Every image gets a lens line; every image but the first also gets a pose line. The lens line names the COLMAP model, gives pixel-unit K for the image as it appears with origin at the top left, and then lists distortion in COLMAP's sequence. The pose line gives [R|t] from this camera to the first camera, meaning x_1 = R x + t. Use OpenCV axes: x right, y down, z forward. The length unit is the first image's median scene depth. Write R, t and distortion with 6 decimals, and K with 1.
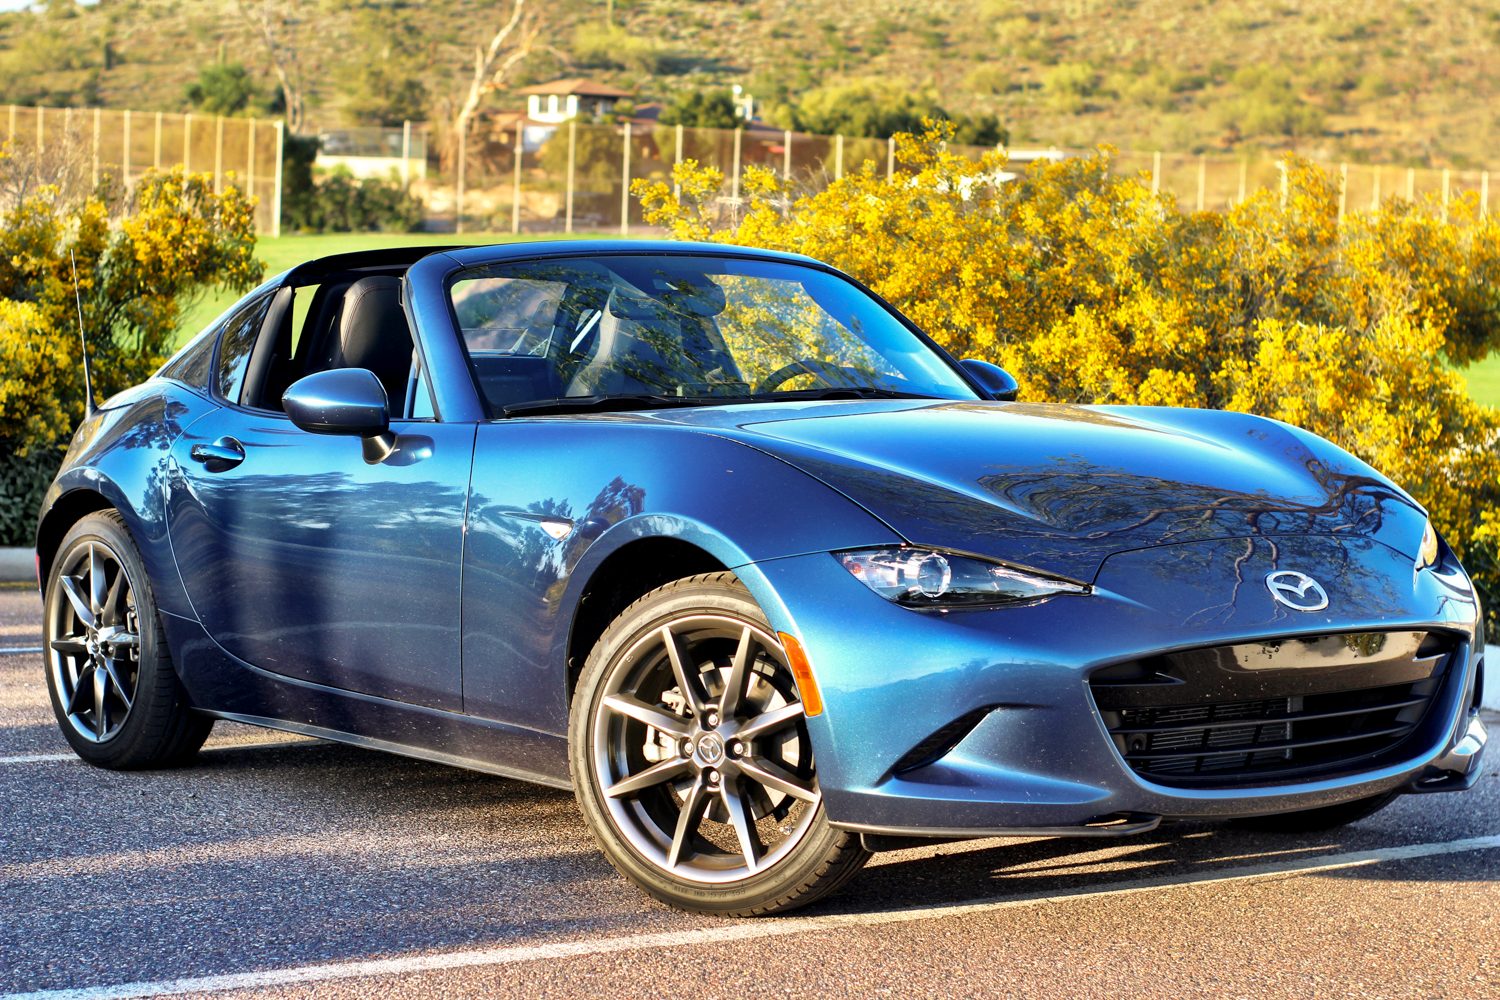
lens RADIAL K [[3437.7, 0, 746.6], [0, 3437.7, 502.3], [0, 0, 1]] dist [-0.110447, 0.000000]
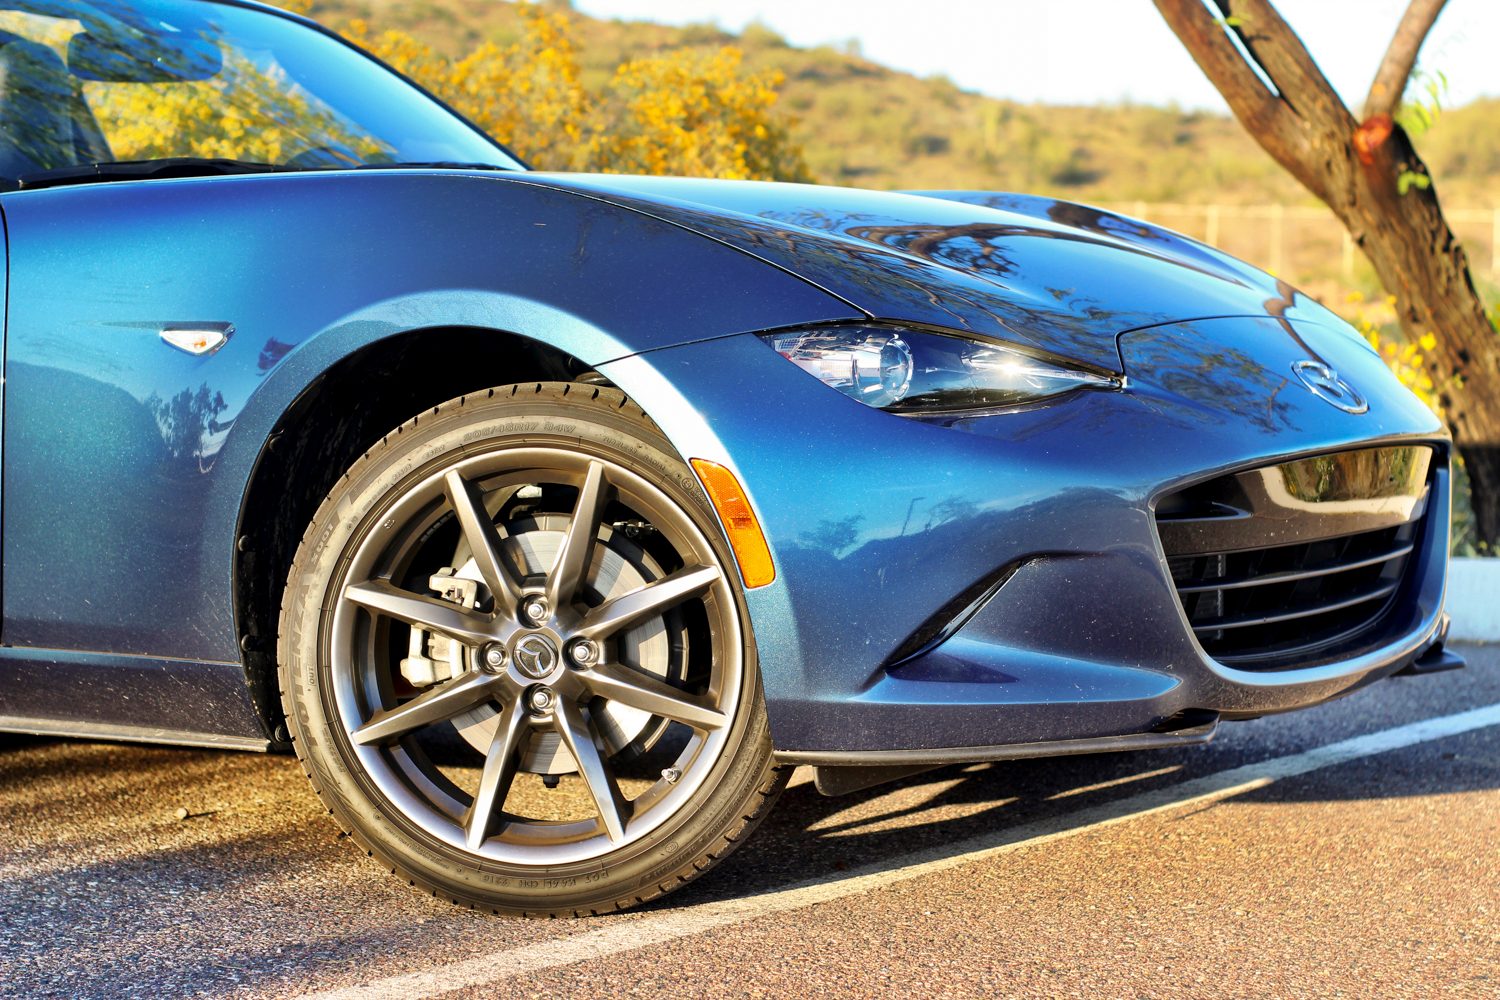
lens RADIAL K [[3437.7, 0, 752.3], [0, 3437.7, 499.9], [0, 0, 1]] dist [-0.110447, 0.000000]
pose [[0.926501, -0.034613, 0.374698, -0.195990], [0.037831, 0.999283, -0.001235, 0.041650], [-0.374386, 0.015320, 0.927146, 0.362535]]
